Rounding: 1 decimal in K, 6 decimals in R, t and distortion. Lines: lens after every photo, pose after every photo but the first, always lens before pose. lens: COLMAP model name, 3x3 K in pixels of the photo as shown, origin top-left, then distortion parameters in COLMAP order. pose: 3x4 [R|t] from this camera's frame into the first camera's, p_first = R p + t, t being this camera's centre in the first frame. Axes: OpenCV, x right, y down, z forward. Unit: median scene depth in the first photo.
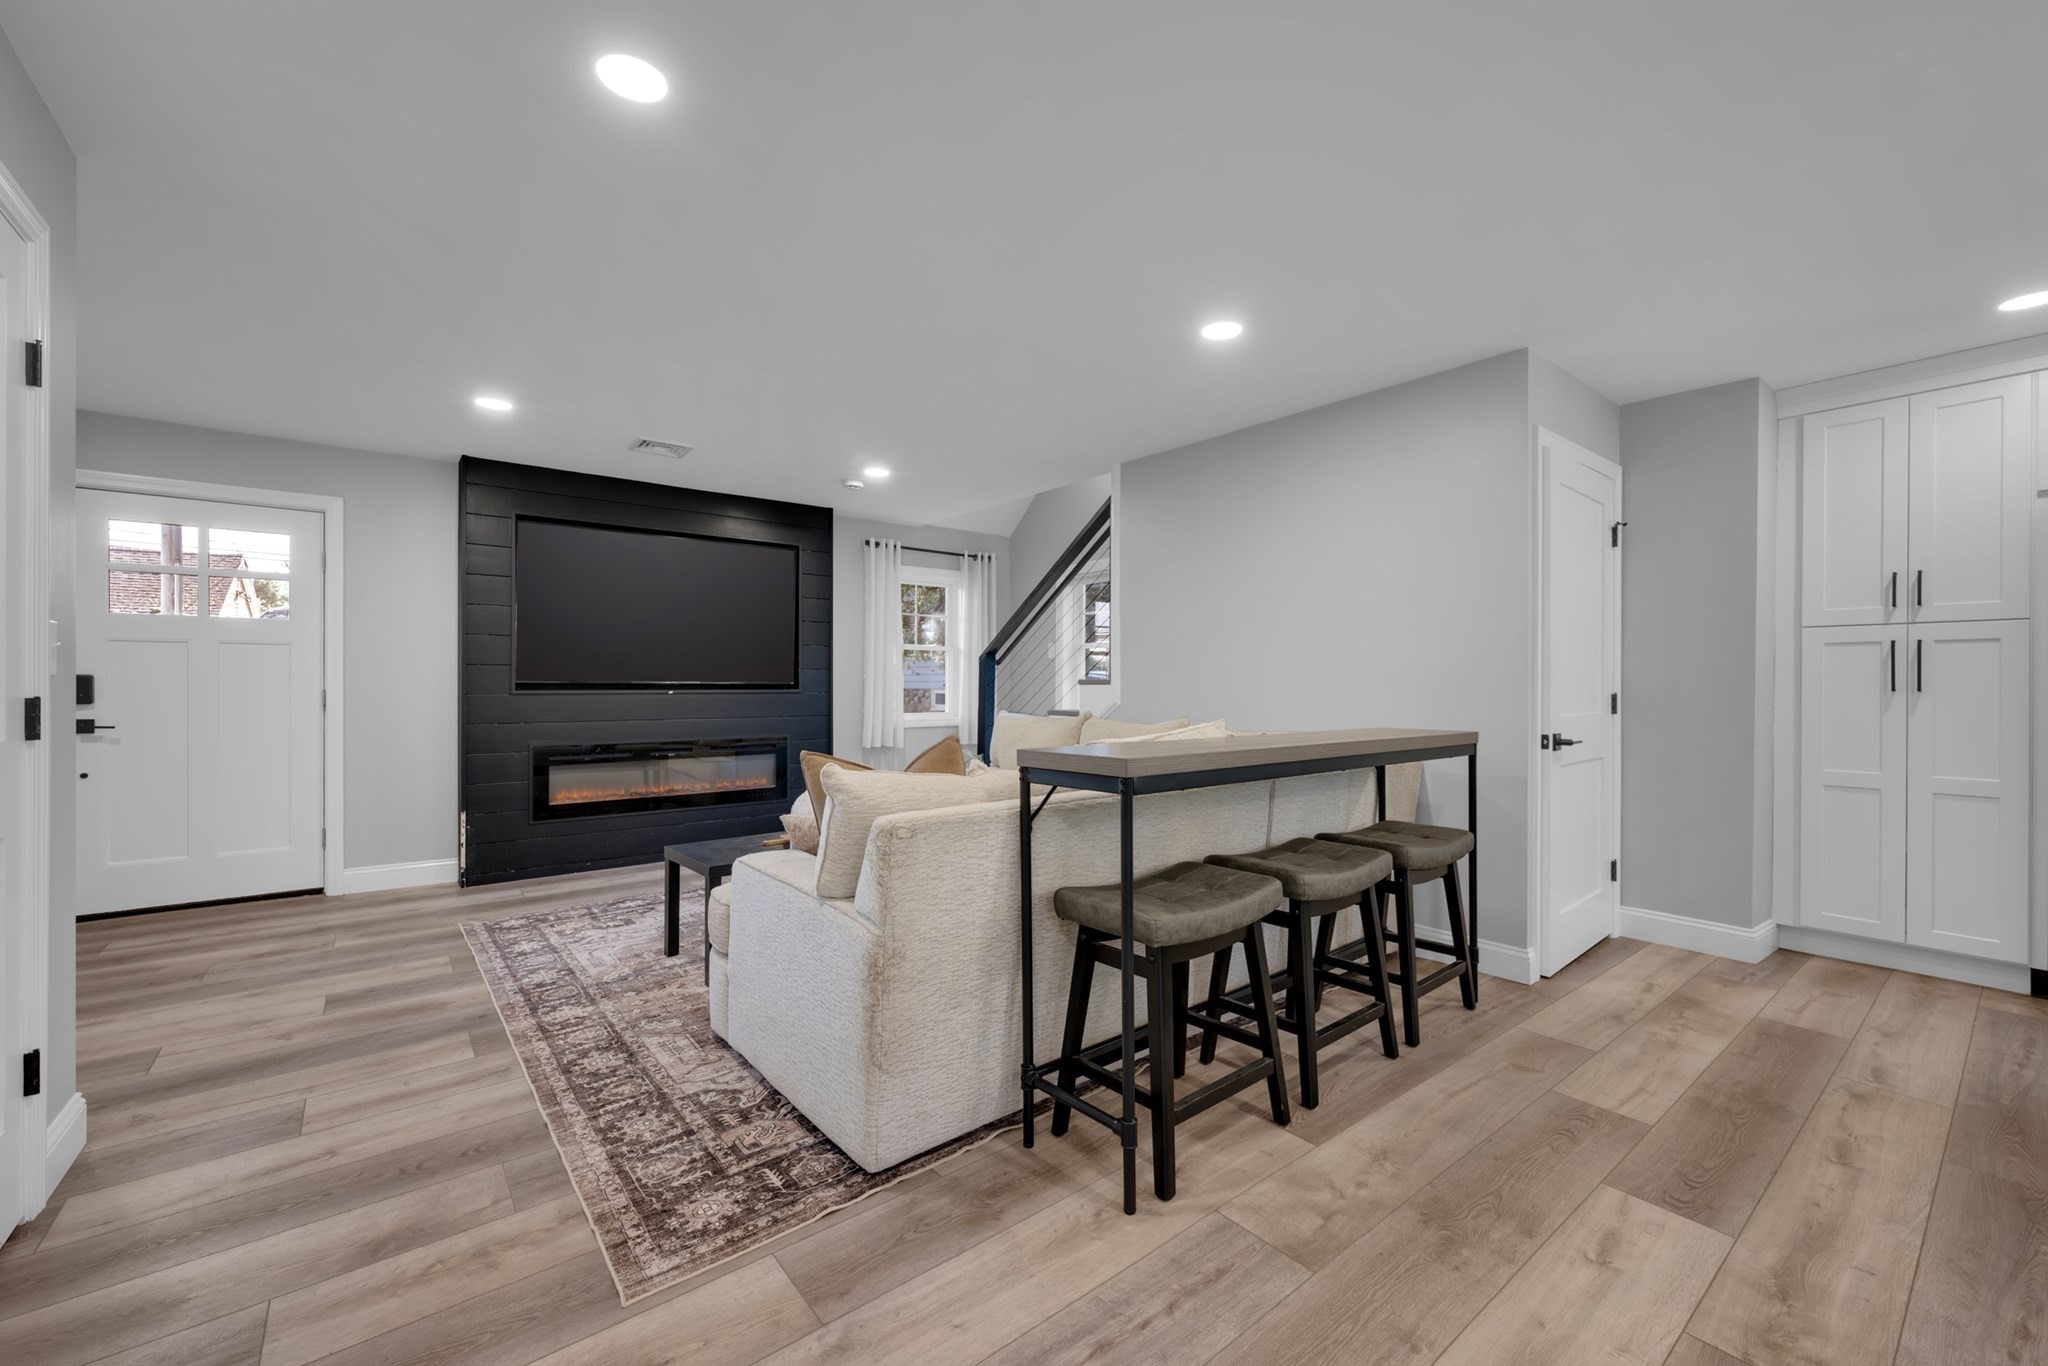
lens RADIAL K [[807.1, 0, 1024.0], [0, 807.1, 683.0], [0, 0, 1]] dist [-0.000001, -0.000178]
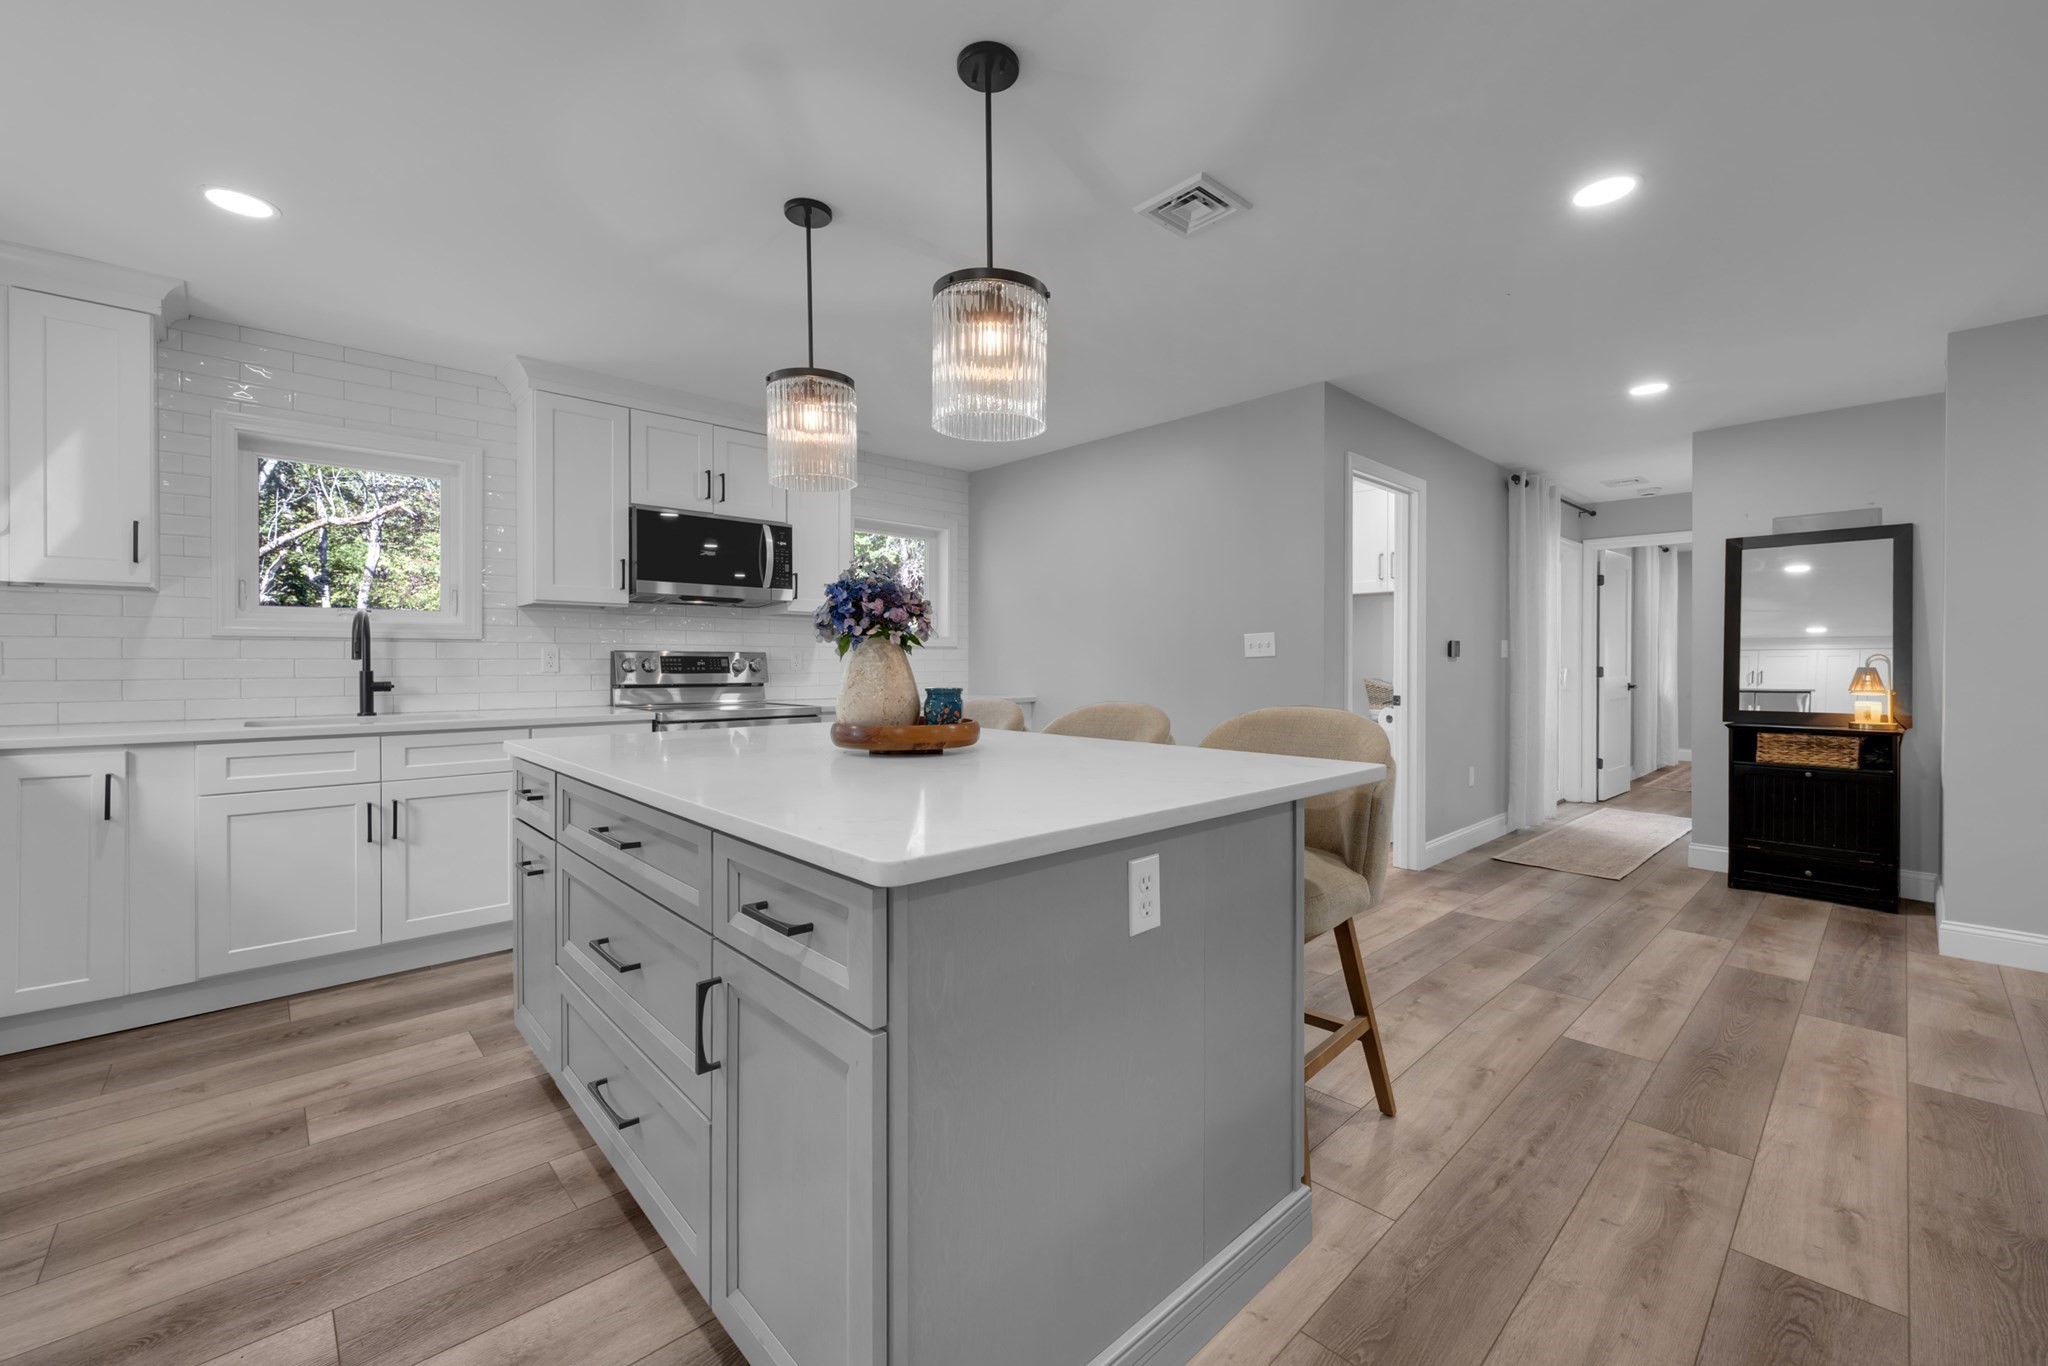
lens RADIAL K [[807.1, 0, 1024.0], [0, 807.1, 683.0], [0, 0, 1]] dist [-0.000001, -0.000178]
pose [[-0.997006, -0.001806, -0.077303, 1.103886], [-0.003525, 0.999750, 0.022100, 0.006124], [0.077244, 0.022306, -0.996763, 1.154826]]
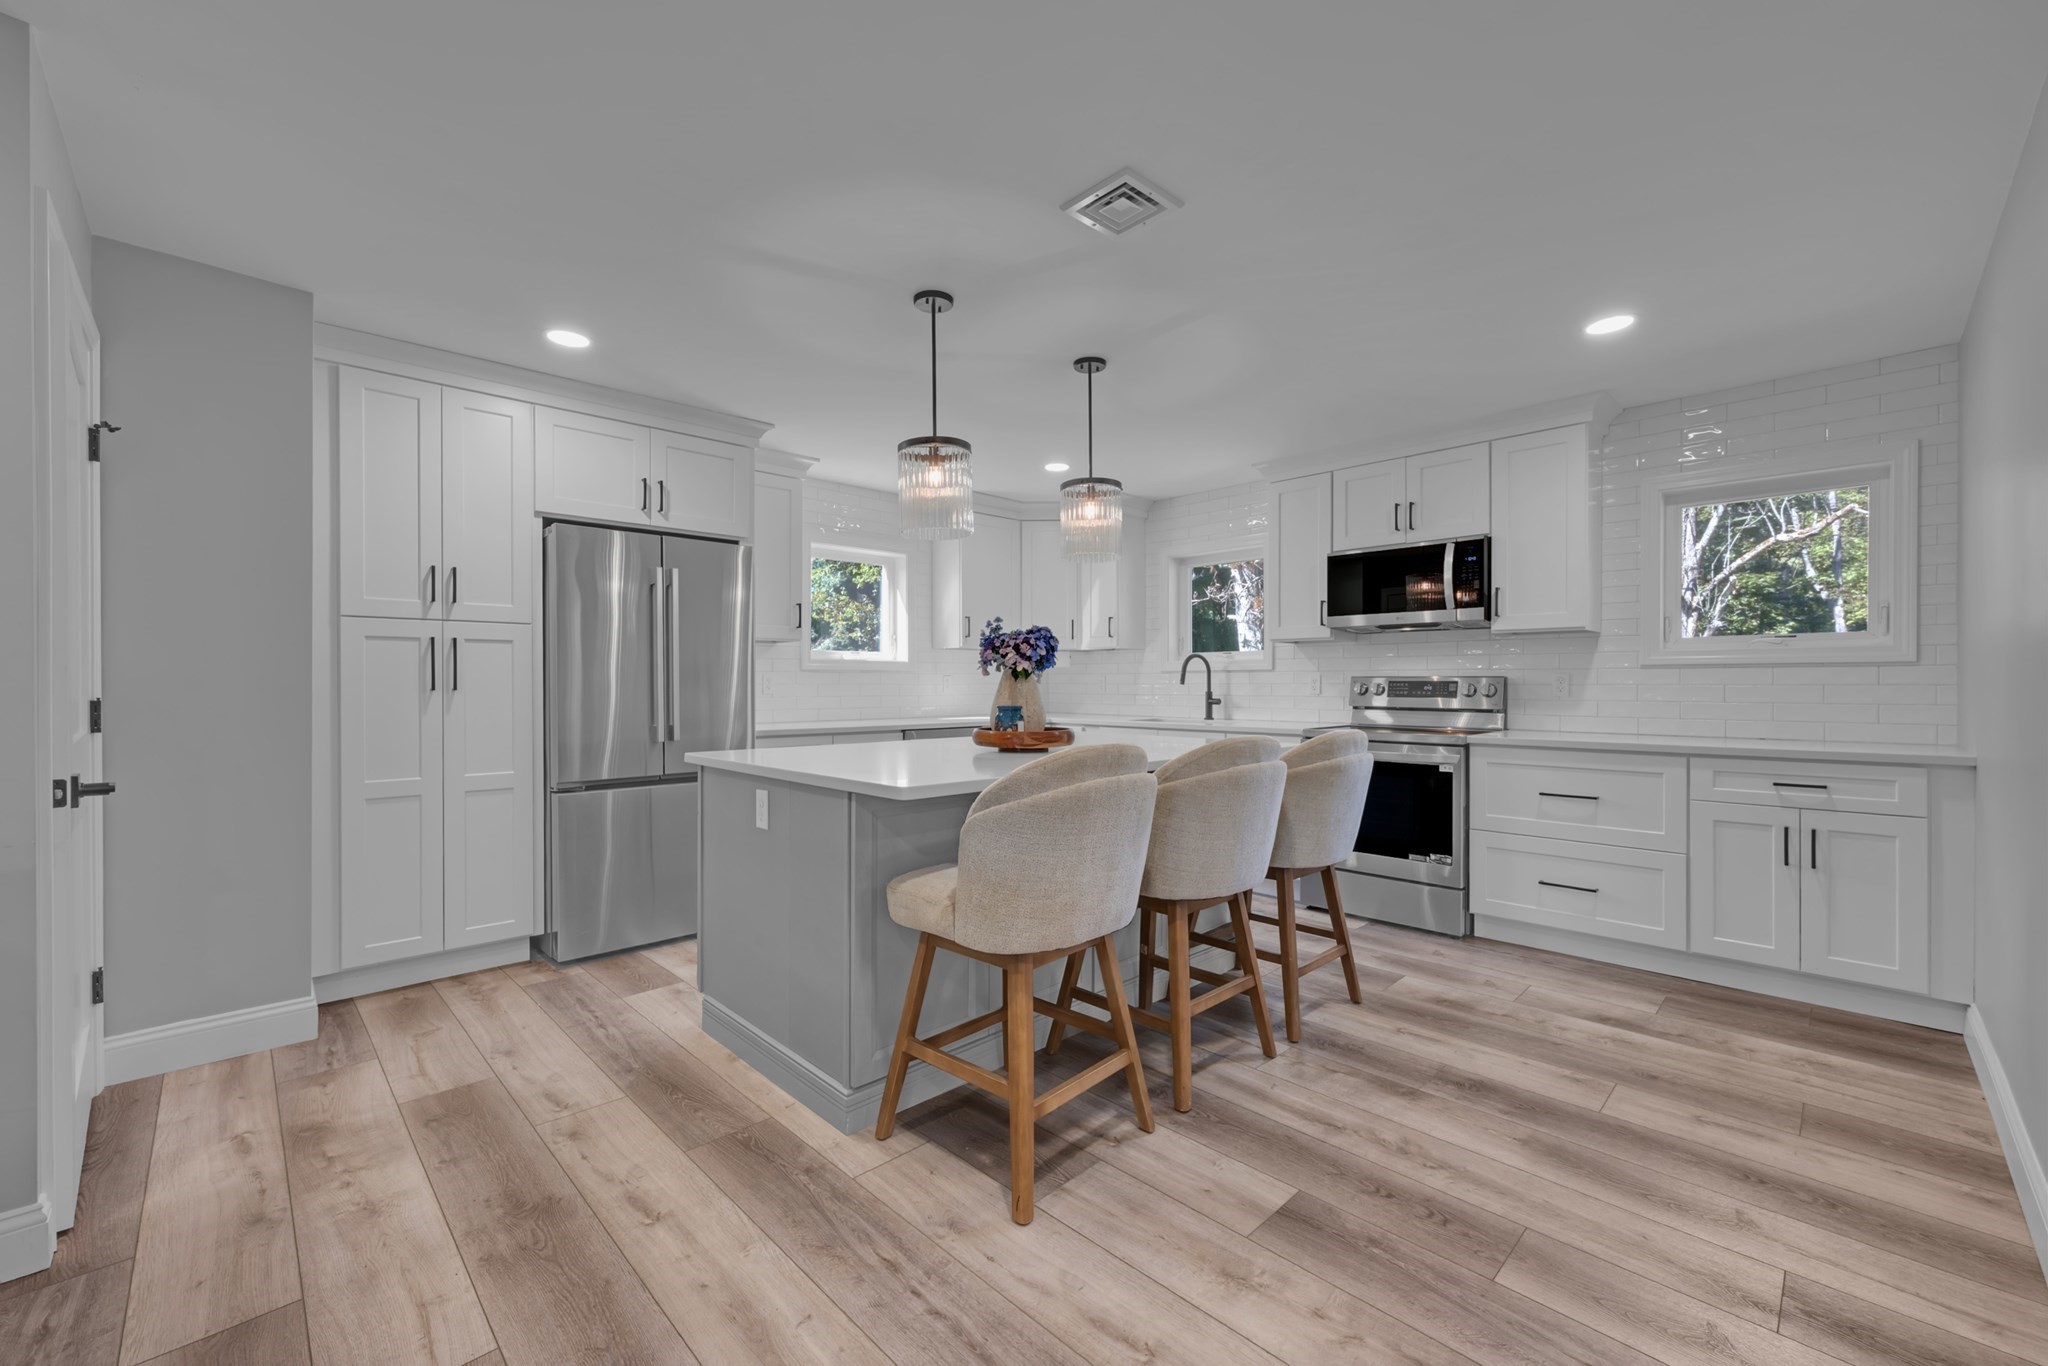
lens RADIAL K [[822.2, 0, 1023.9], [0, 822.2, 689.4], [0, 0, 1]] dist [0.000187, -0.000225]
pose [[-0.105358, -0.010528, 0.994379, 0.047735], [-0.004745, 0.999938, 0.010084, -0.004780], [-0.994423, -0.003656, -0.105401, 0.499428]]
